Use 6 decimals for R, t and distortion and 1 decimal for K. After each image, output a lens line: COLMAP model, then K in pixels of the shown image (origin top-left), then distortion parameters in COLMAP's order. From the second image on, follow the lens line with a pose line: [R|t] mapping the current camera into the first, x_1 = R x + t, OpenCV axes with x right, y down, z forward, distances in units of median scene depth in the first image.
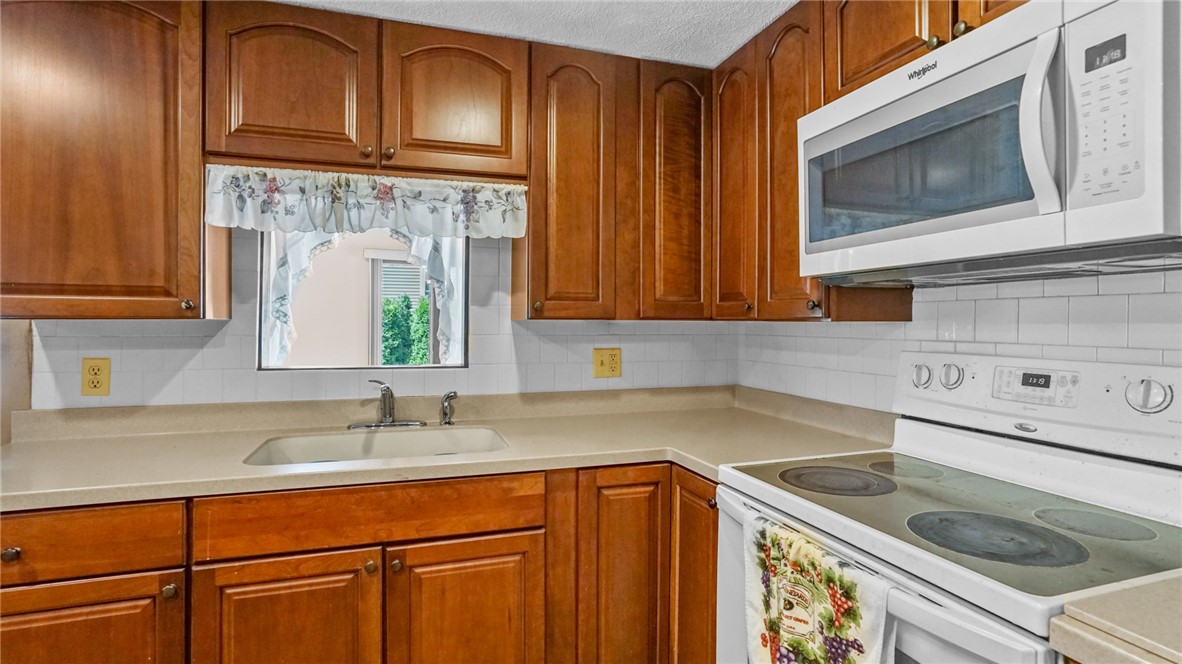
lens RADIAL K [[578.3, 0, 593.4], [0, 578.3, 327.9], [0, 0, 1]] dist [-0.045349, 0.023488]
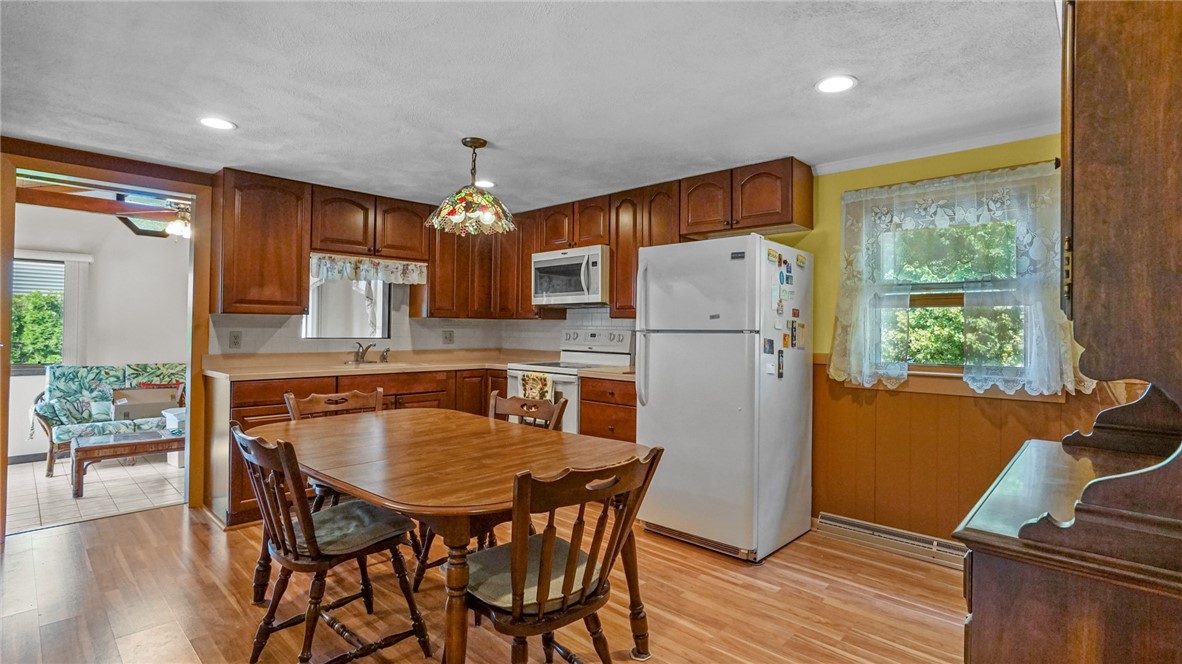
lens RADIAL K [[553.3, 0, 591.0], [0, 553.3, 332.0], [0, 0, 1]] dist [-0.032262, 0.000826]
pose [[0.885397, 0.003943, 0.464820, -0.681673], [-0.004111, 0.999991, -0.000652, 0.054194], [-0.464818, -0.001333, 0.885405, -1.641611]]
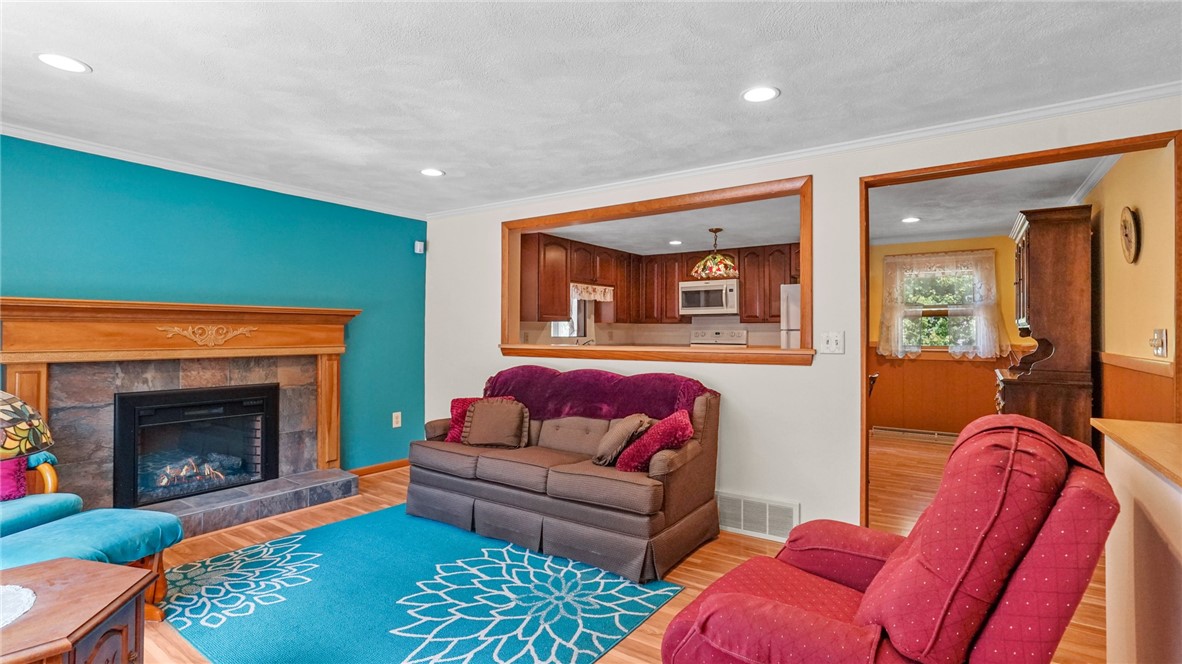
lens RADIAL K [[533.1, 0, 591.0], [0, 533.1, 332.0], [0, 0, 1]] dist [-0.033696, 0.000483]
pose [[0.814620, -0.000607, 0.579995, -2.646059], [0.004398, 0.999977, -0.005131, 0.074431], [-0.579978, 0.006730, 0.814604, -2.074829]]
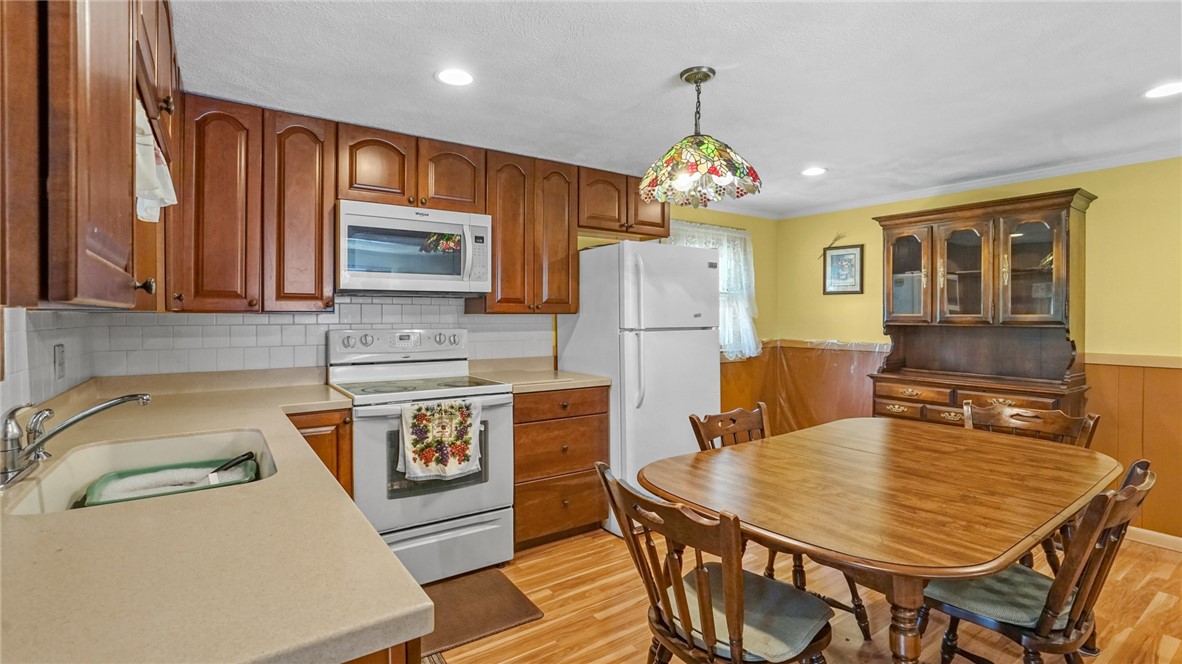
lens RADIAL K [[553.3, 0, 591.0], [0, 553.3, 332.0], [0, 0, 1]] dist [-0.032262, 0.000826]
pose [[-0.274125, -0.028992, 0.961257, -1.349569], [0.006838, 0.999461, 0.032095, -0.004401], [-0.961670, 0.015371, -0.273780, 0.651762]]
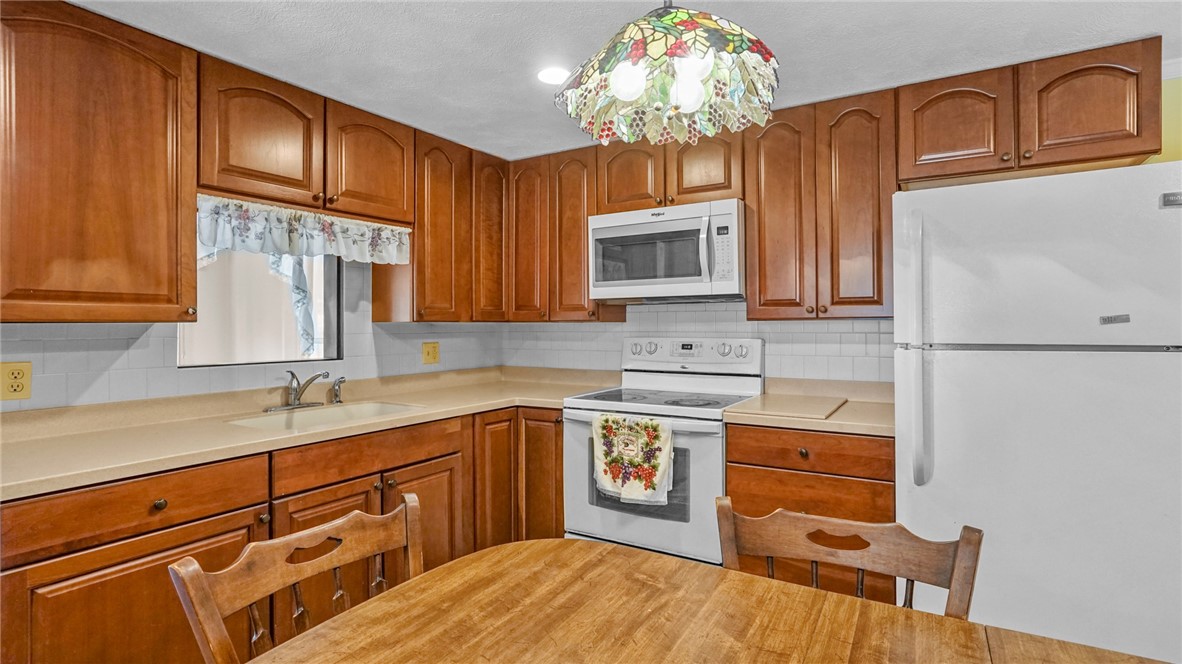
lens RADIAL K [[569.8, 0, 597.1], [0, 569.8, 331.9], [0, 0, 1]] dist [-0.037350, 0.017757]
pose [[0.772418, -0.014457, 0.634951, -0.756144], [0.012388, 0.999894, 0.007697, 0.005900], [-0.634994, 0.001920, 0.772514, -0.441398]]
